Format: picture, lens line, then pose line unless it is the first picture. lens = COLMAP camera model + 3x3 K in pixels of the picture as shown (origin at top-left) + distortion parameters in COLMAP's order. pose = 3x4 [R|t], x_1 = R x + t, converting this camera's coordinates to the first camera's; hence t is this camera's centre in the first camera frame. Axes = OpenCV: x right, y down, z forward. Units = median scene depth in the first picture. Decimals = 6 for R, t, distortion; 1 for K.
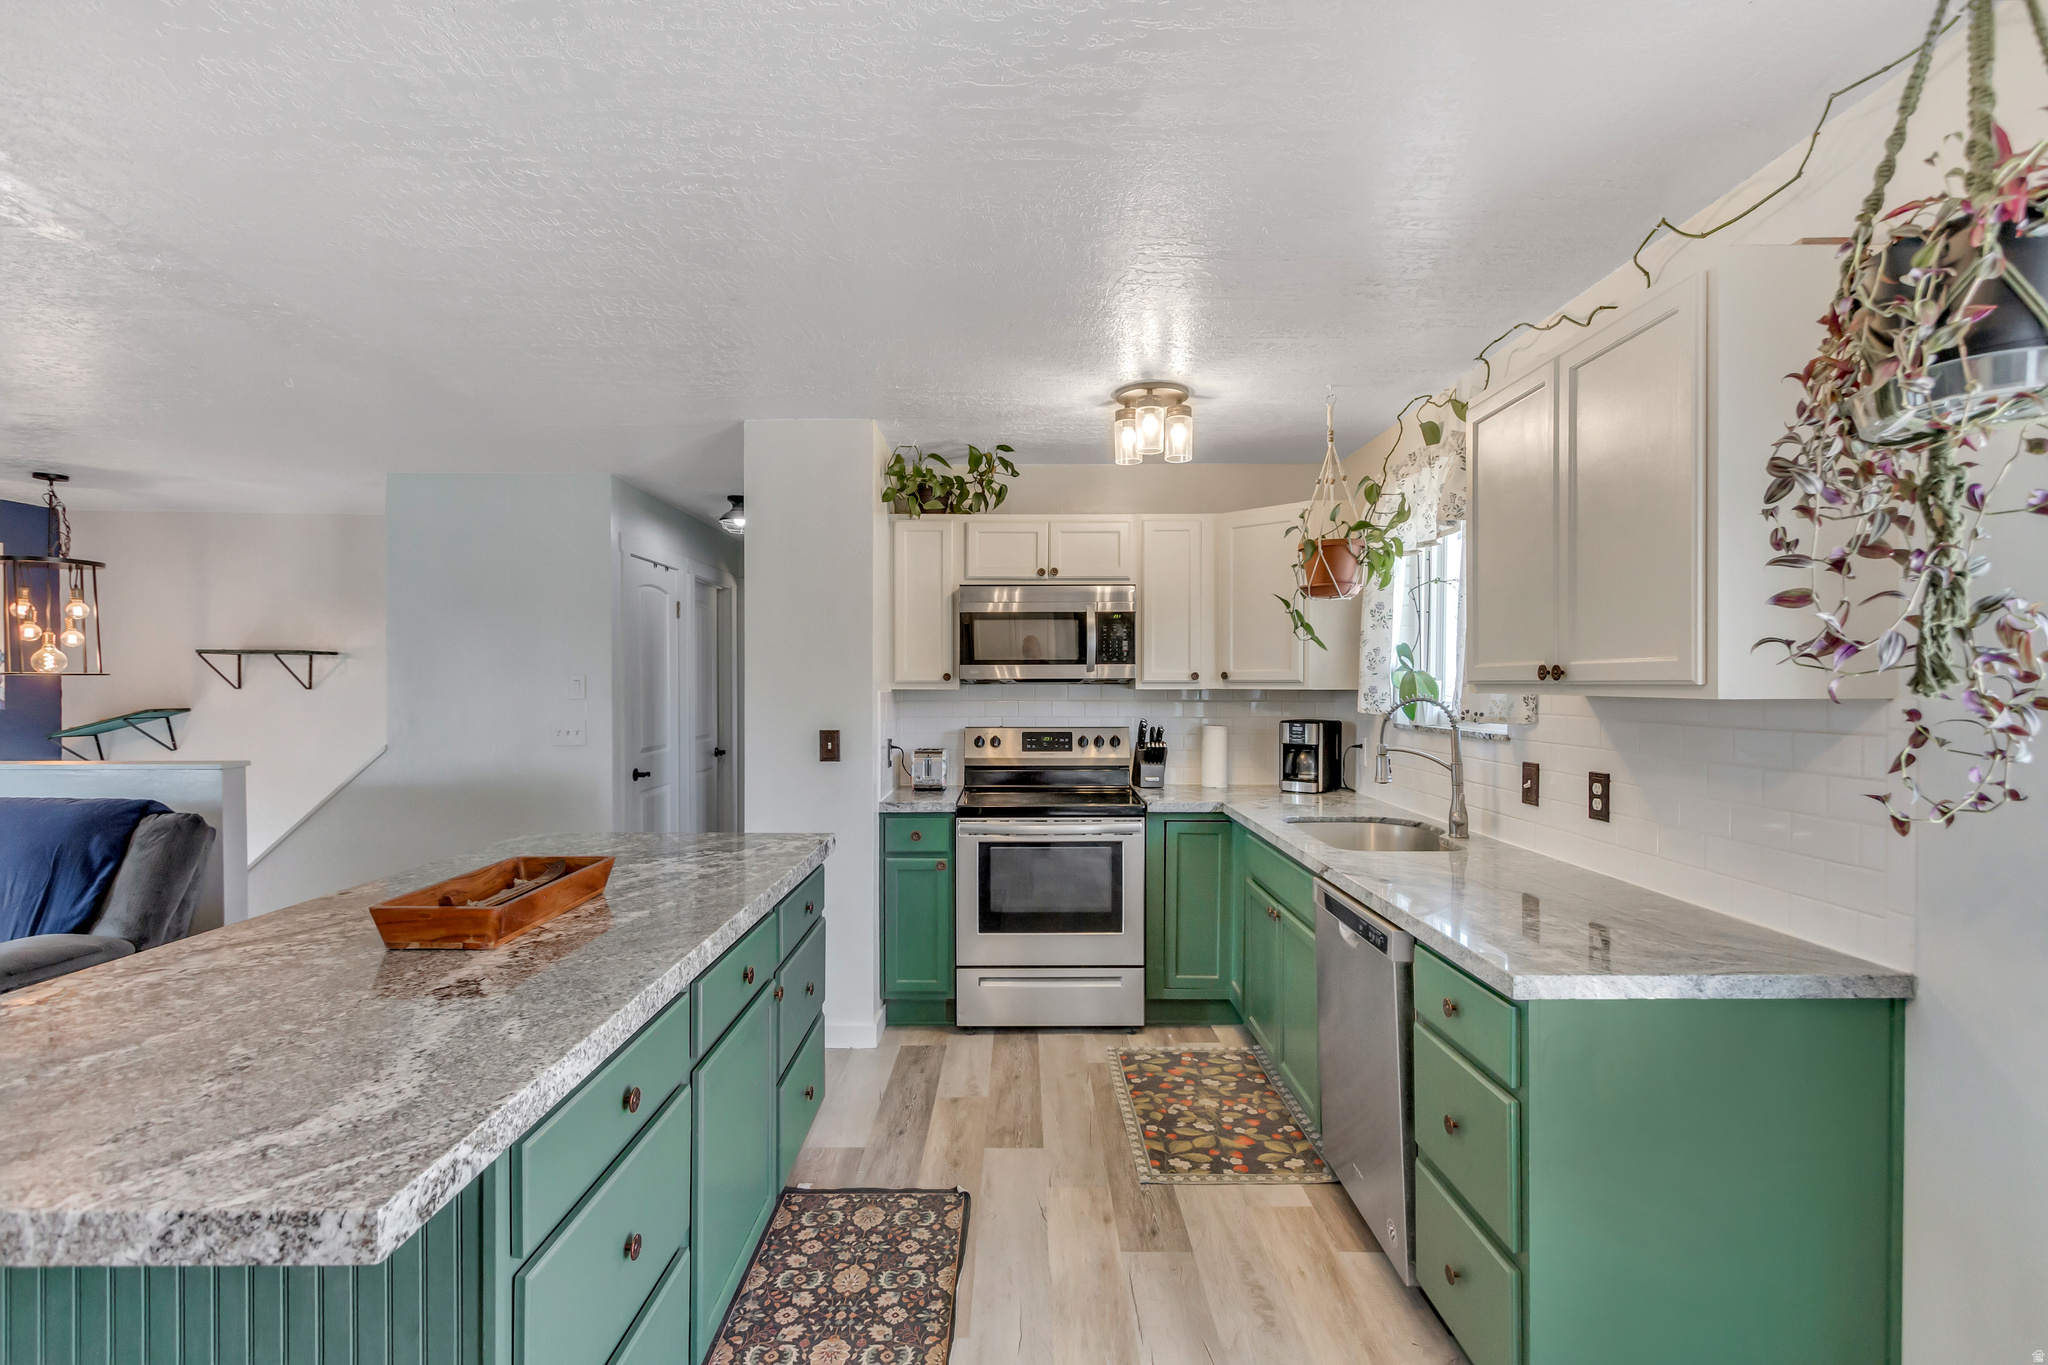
lens RADIAL K [[983.8, 0, 1021.7], [0, 983.8, 695.0], [0, 0, 1]] dist [0.011650, 0.000018]
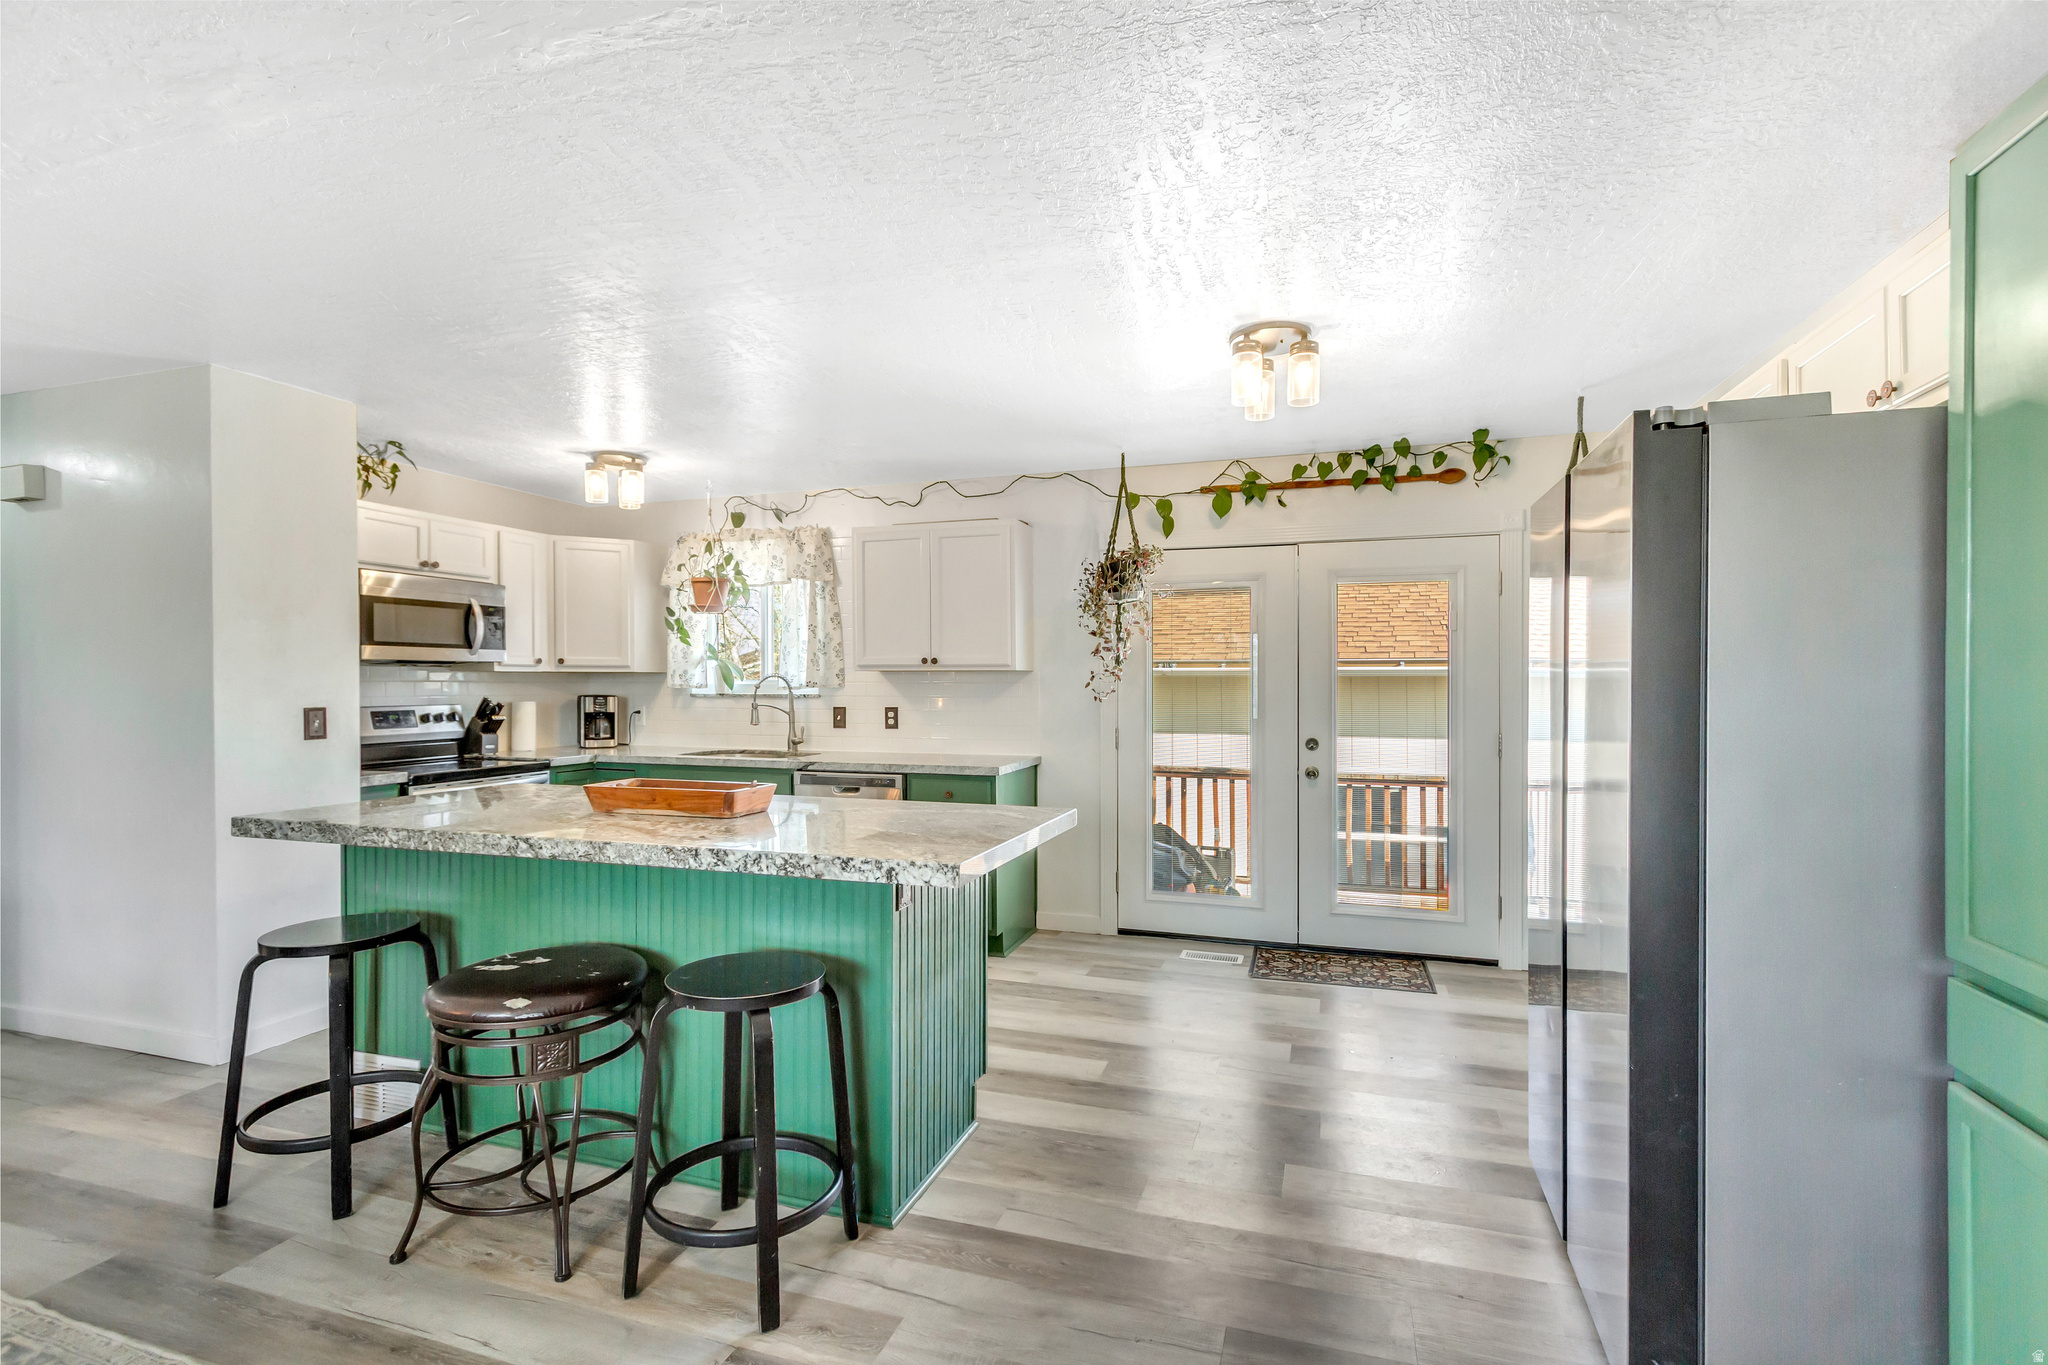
lens RADIAL K [[952.9, 0, 1039.6], [0, 952.9, 683.1], [0, 0, 1]] dist [0.005917, 0.000241]
pose [[0.301035, -0.000868, 0.953613, -0.940197], [0.012142, 0.999922, -0.002923, 0.024111], [-0.953536, 0.012459, 0.301022, 0.026329]]
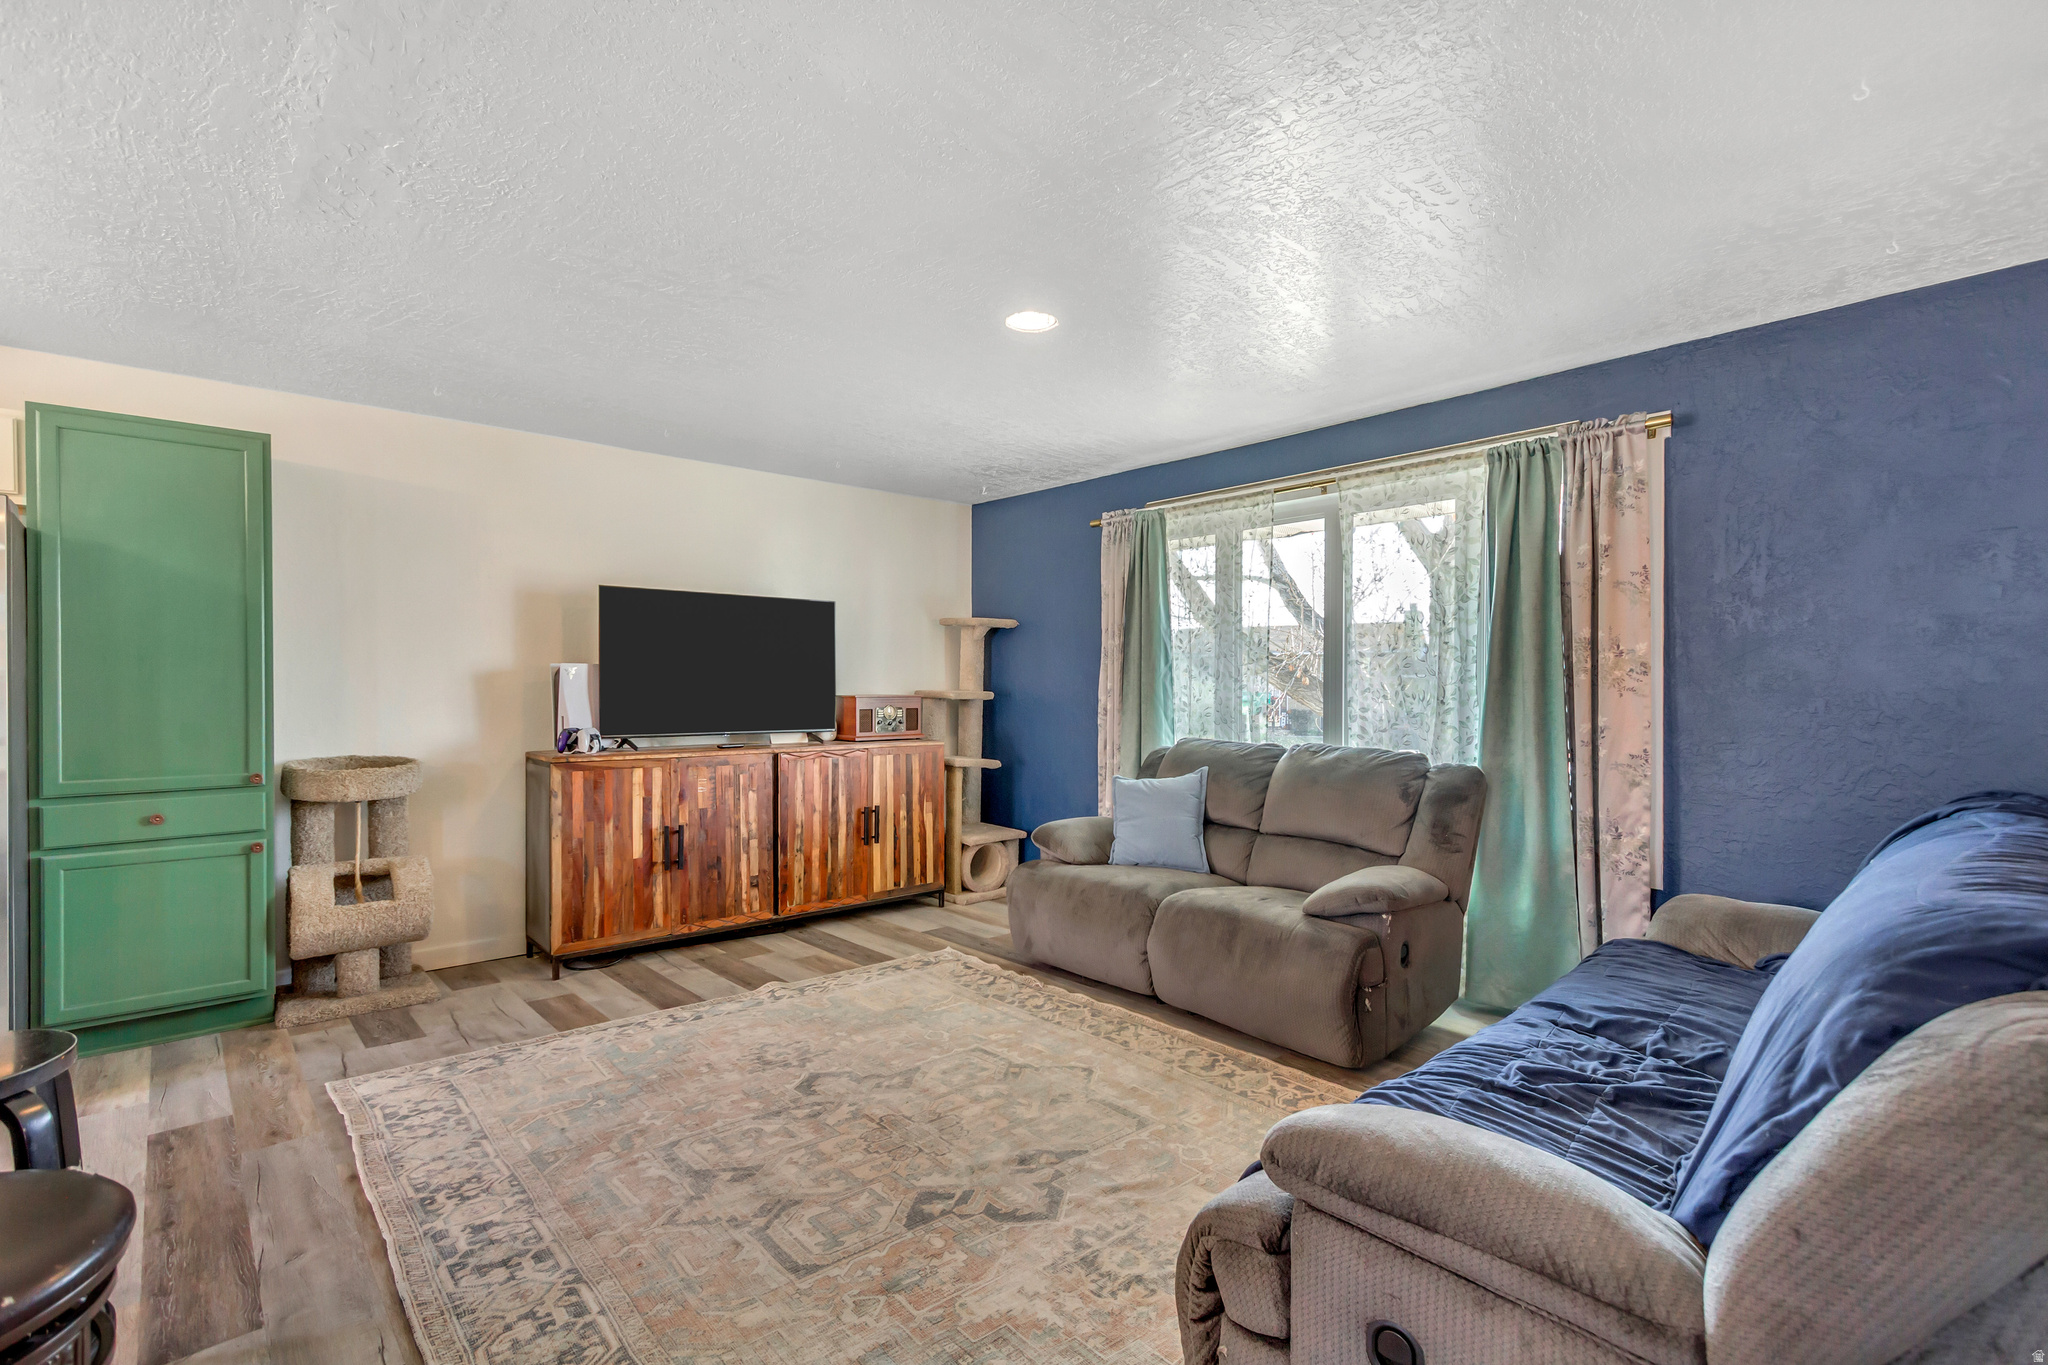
lens RADIAL K [[936.7, 0, 1018.7], [0, 936.7, 690.8], [0, 0, 1]] dist [0.001707, -0.000790]
pose [[-0.738401, 0.003285, -0.674354, -0.495435], [-0.006915, 0.999899, 0.012442, 0.036598], [0.674327, 0.013851, -0.738303, 0.996103]]
